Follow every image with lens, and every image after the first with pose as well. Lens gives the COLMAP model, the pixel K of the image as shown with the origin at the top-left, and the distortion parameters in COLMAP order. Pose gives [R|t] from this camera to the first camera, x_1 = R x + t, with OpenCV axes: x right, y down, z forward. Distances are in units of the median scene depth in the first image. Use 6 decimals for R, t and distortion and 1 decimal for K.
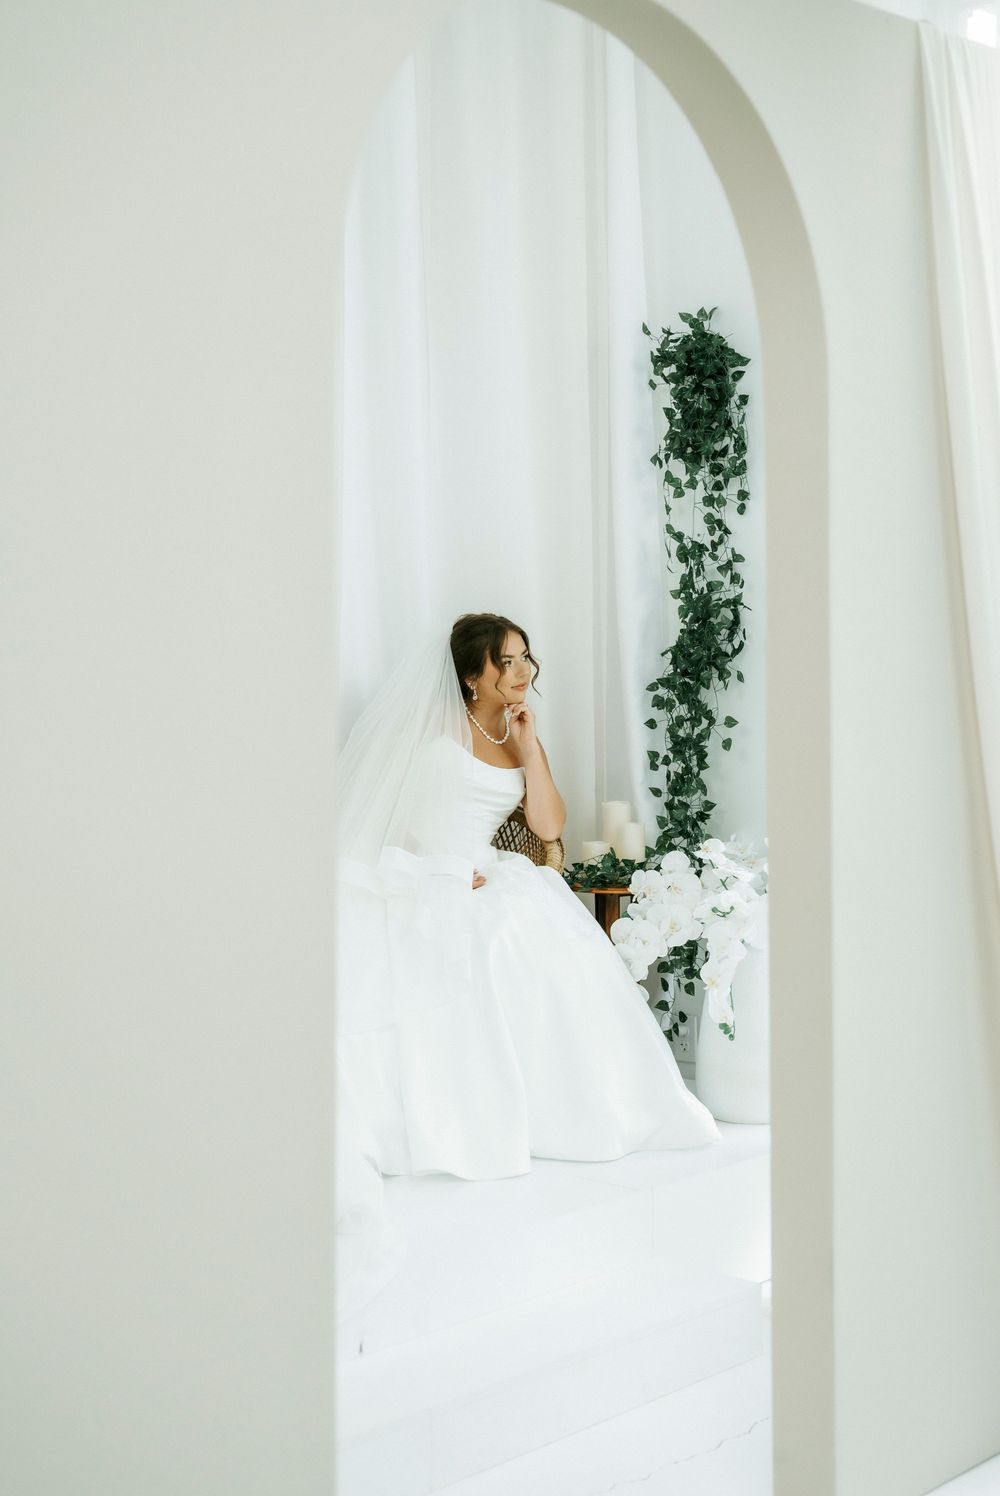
lens RADIAL K [[2508.8, 0, 504.3], [0, 2508.8, 641.4], [0, 0, 1]] dist [-0.015194, 0.198080]
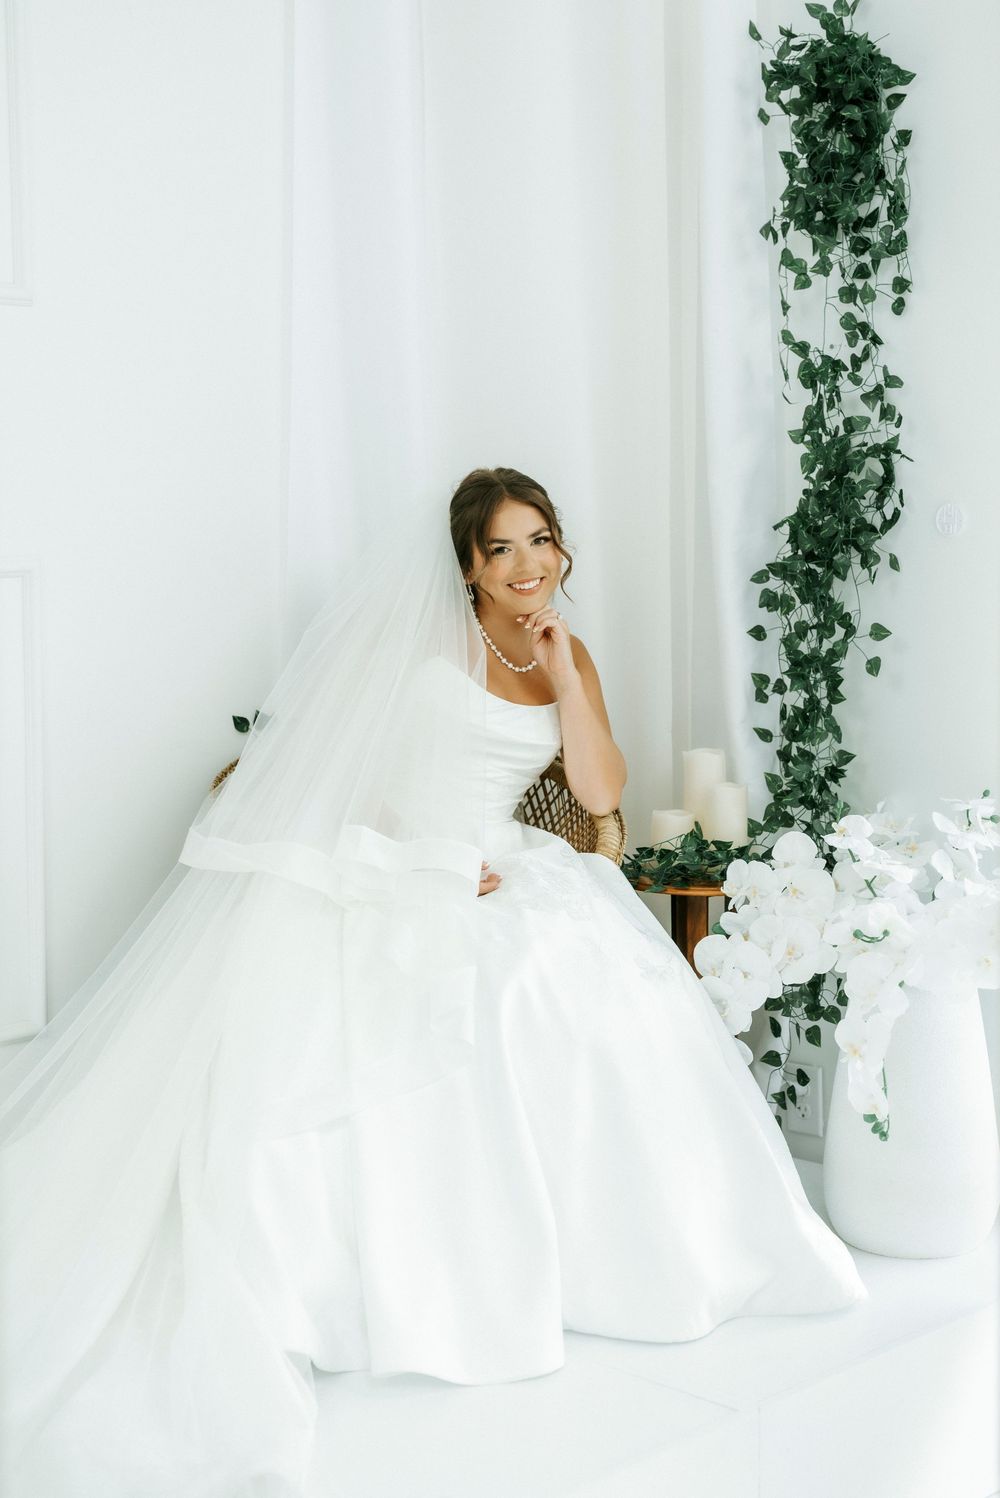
lens RADIAL K [[2512.2, 0, 504.3], [0, 2512.2, 642.2], [0, 0, 1]] dist [-0.015194, 0.198080]
pose [[0.999408, 0.004070, -0.034159, 0.014417], [-0.001902, 0.997995, 0.063259, -0.006469], [0.034348, -0.063157, 0.997412, 0.337304]]
